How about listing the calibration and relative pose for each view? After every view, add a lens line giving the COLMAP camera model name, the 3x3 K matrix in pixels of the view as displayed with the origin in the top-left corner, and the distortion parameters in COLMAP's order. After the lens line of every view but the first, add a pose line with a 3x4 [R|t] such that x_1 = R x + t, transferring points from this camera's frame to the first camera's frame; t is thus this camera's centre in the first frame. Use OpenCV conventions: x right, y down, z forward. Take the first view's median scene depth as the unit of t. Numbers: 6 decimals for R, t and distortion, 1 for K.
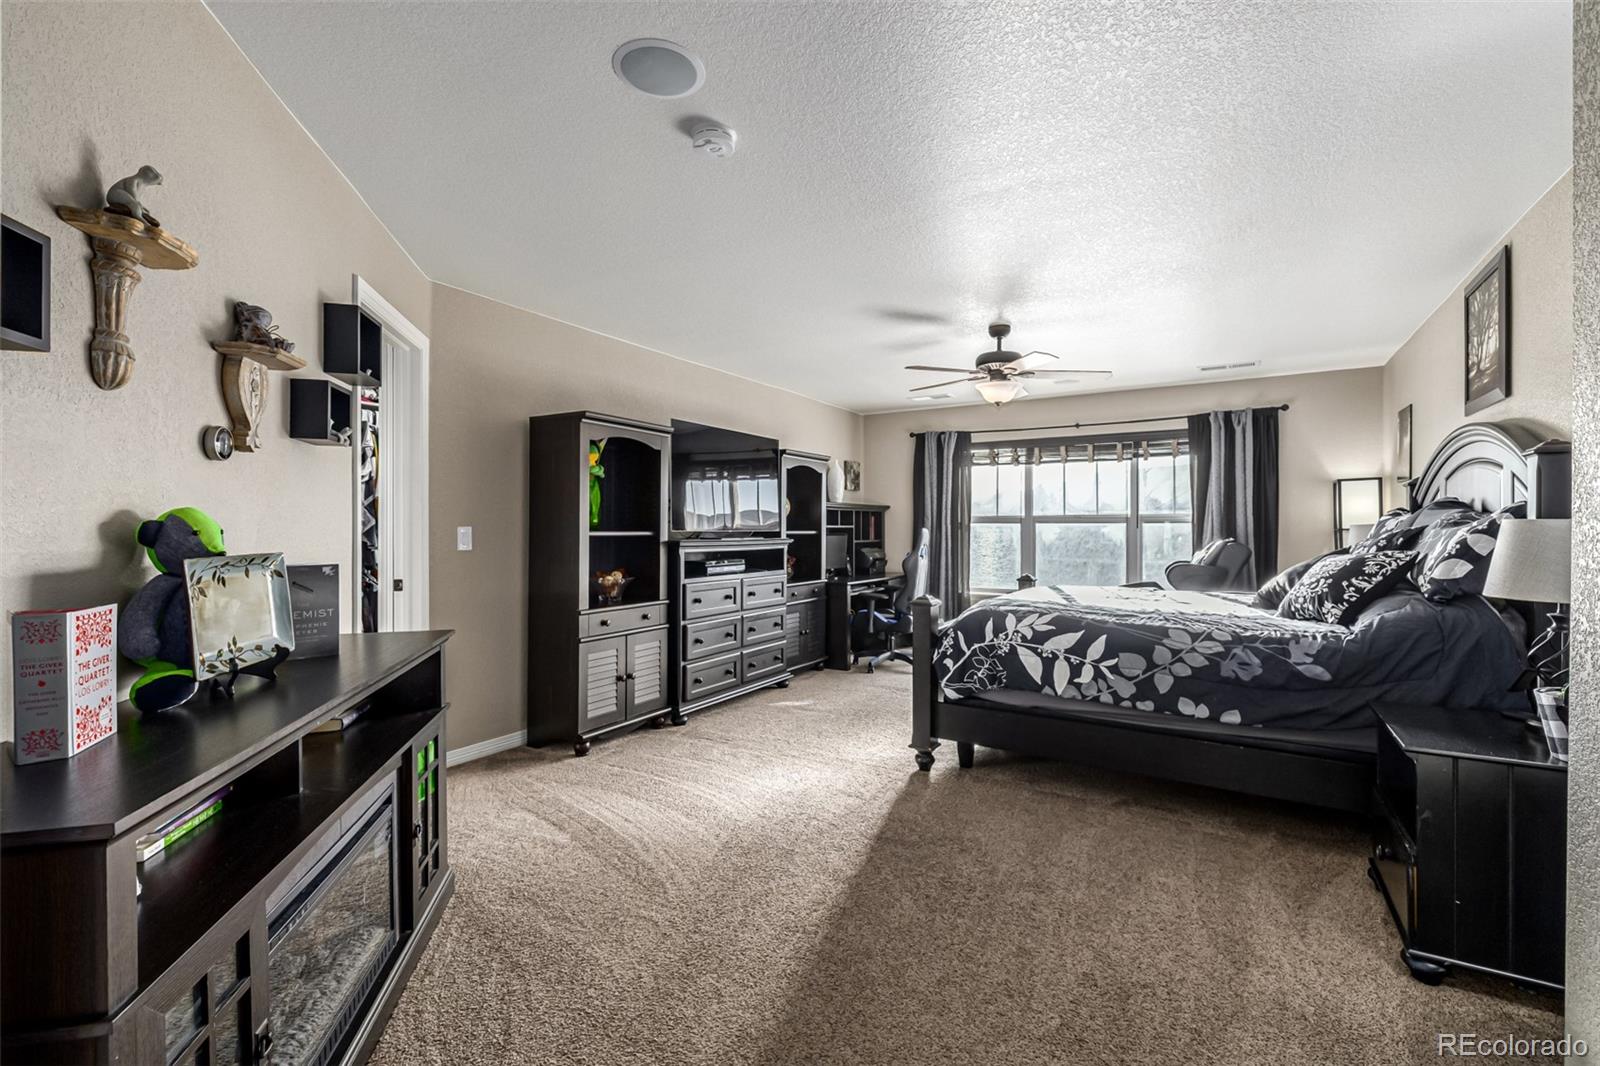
lens RADIAL K [[688.4, 0, 796.2], [0, 688.4, 526.5], [0, 0, 1]] dist [-0.000235, -0.000960]
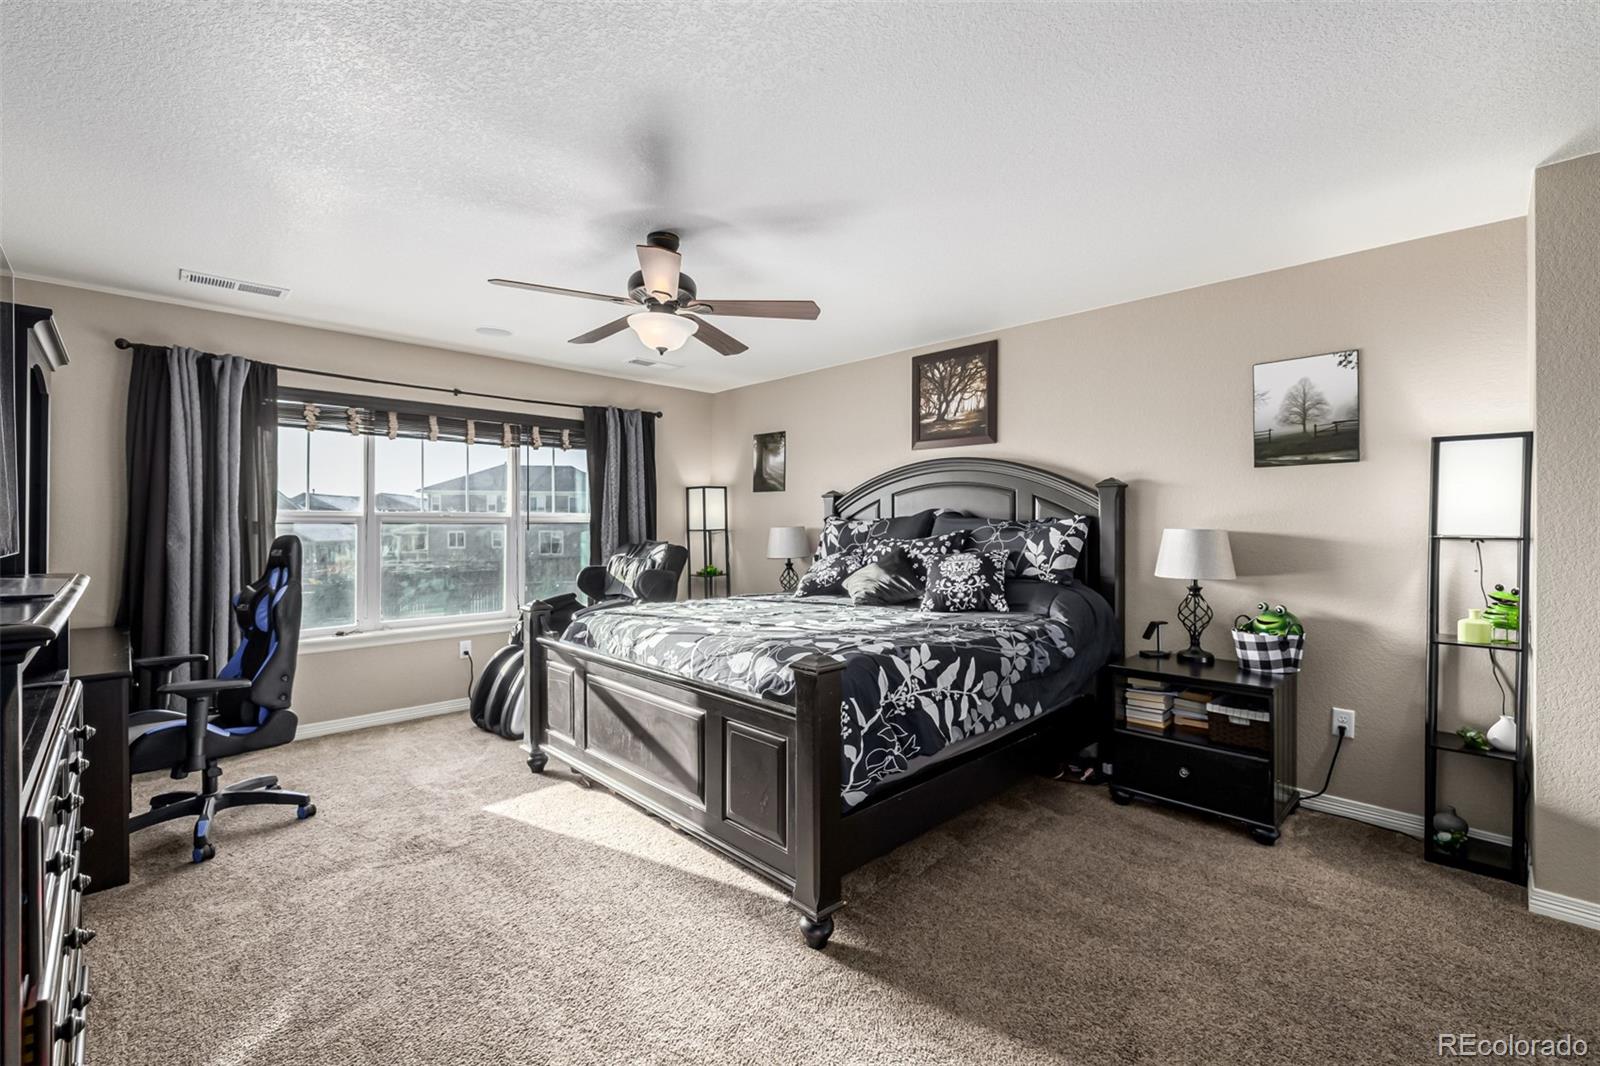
lens RADIAL K [[688.4, 0, 803.6], [0, 688.4, 522.2], [0, 0, 1]] dist [-0.000235, -0.000960]
pose [[0.219283, 0.000544, 0.975661, -0.440489], [0.002745, 0.999996, -0.001175, -0.014855], [-0.975657, 0.002935, 0.219281, 0.971041]]
